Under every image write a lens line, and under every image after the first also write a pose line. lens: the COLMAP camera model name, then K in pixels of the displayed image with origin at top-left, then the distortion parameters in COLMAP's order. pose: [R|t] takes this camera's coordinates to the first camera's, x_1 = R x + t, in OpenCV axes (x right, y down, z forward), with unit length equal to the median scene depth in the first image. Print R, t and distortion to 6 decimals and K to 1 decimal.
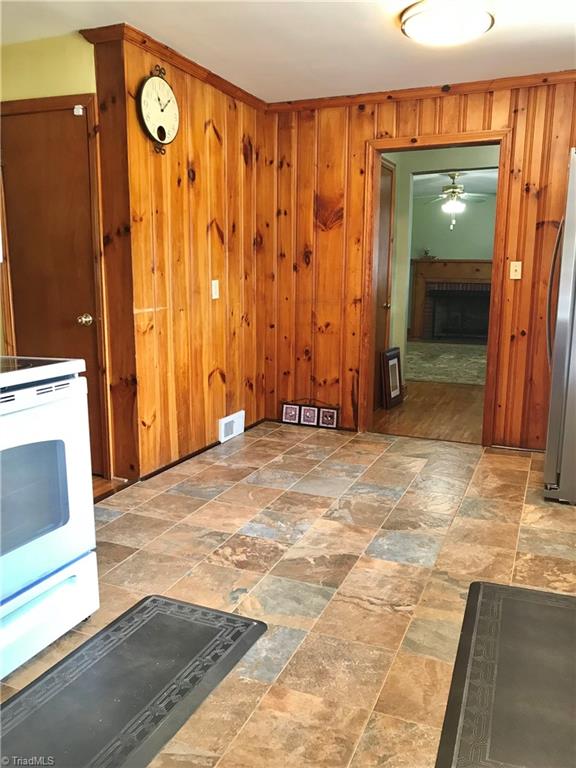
lens RADIAL K [[634.0, 0, 290.5], [0, 634.0, 377.5], [0, 0, 1]] dist [0.018145, -0.001575]
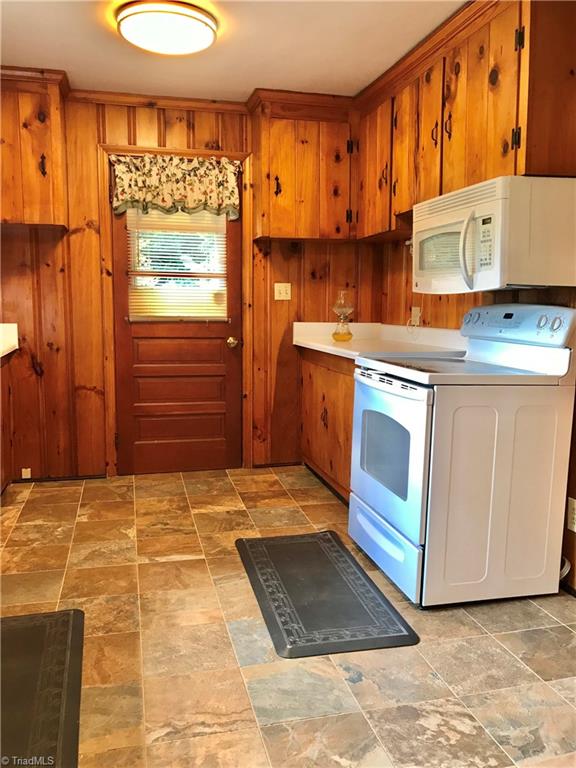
lens RADIAL K [[634.0, 0, 290.5], [0, 634.0, 377.5], [0, 0, 1]] dist [0.018145, -0.001575]
pose [[-0.792709, 0.058024, -0.606833, 0.414960], [-0.117268, 0.962353, 0.245205, -0.205334], [0.598215, 0.265538, -0.756061, 1.316291]]
